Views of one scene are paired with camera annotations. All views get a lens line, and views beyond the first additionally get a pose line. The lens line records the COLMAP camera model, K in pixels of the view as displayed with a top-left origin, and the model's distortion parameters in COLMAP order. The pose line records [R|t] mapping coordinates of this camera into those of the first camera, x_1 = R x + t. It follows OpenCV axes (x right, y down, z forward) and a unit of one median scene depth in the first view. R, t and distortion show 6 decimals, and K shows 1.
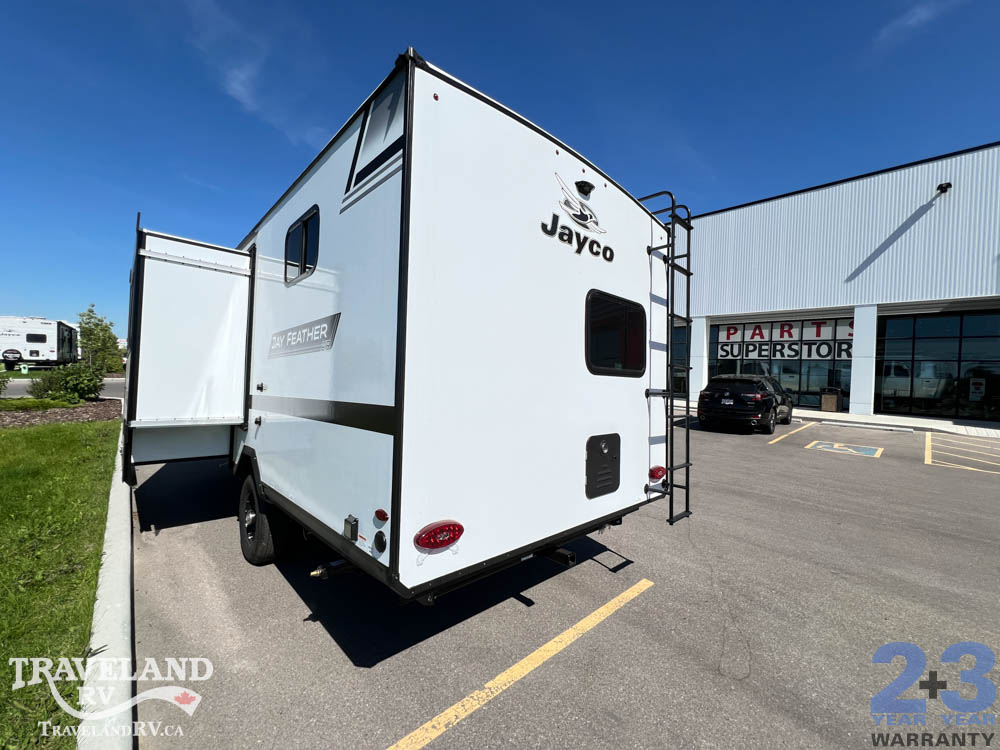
lens RADIAL K [[397.3, 0, 499.1], [0, 397.3, 376.5], [0, 0, 1]] dist [-0.001375, 0.000058]
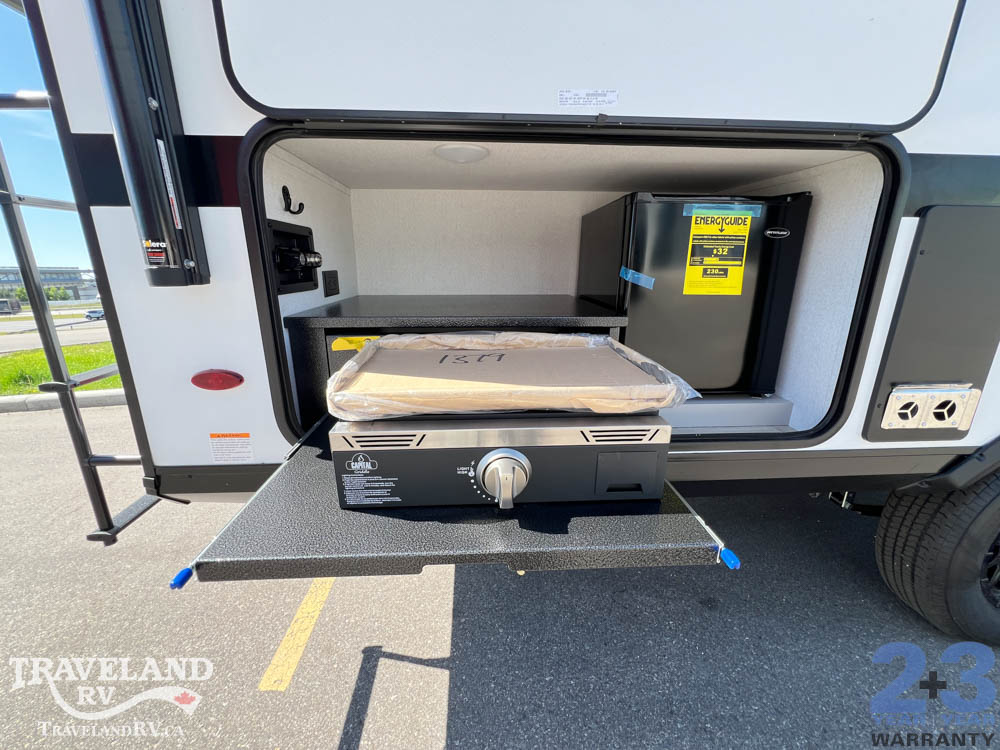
lens RADIAL K [[400.5, 0, 498.4], [0, 400.5, 374.8], [0, 0, 1]] dist [-0.001346, -0.000130]
pose [[-0.644600, 0.184949, -0.741812, 0.593262], [0.005872, 0.971466, 0.237105, 0.182783], [0.764498, 0.148482, -0.627293, 1.726406]]
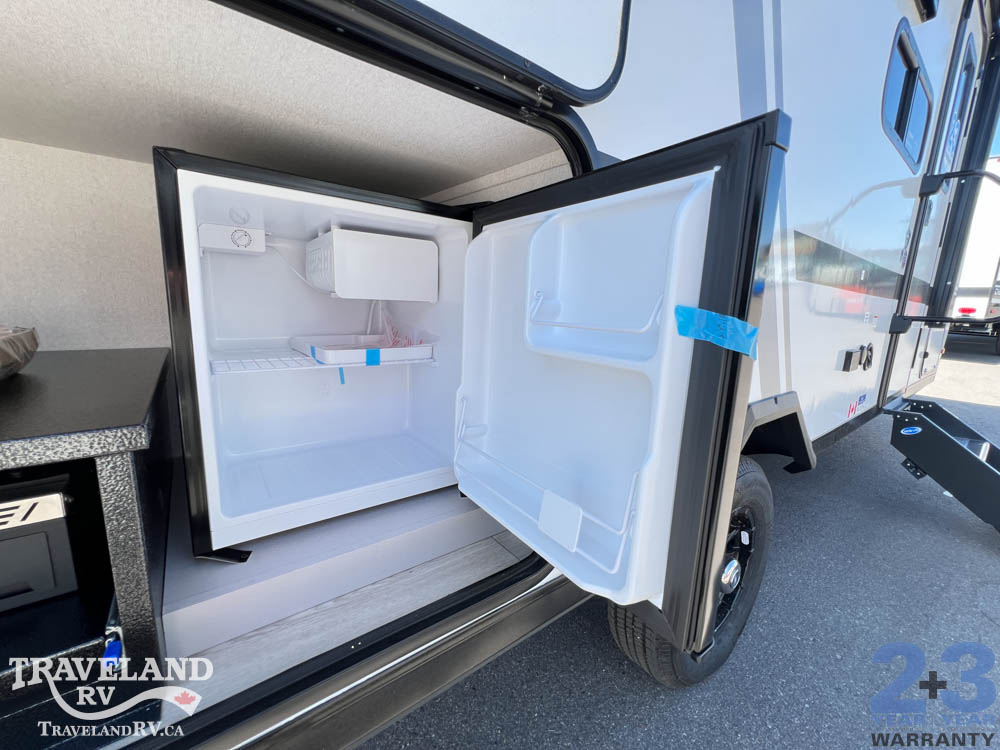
lens RADIAL K [[399.6, 0, 498.4], [0, 399.6, 373.9], [0, 0, 1]] dist [-0.001928, 0.000863]
pose [[-0.110012, 0.154307, -0.981879, 0.360336], [-0.010593, 0.987637, 0.156398, 0.175757], [0.993874, 0.027606, -0.107017, 1.722764]]
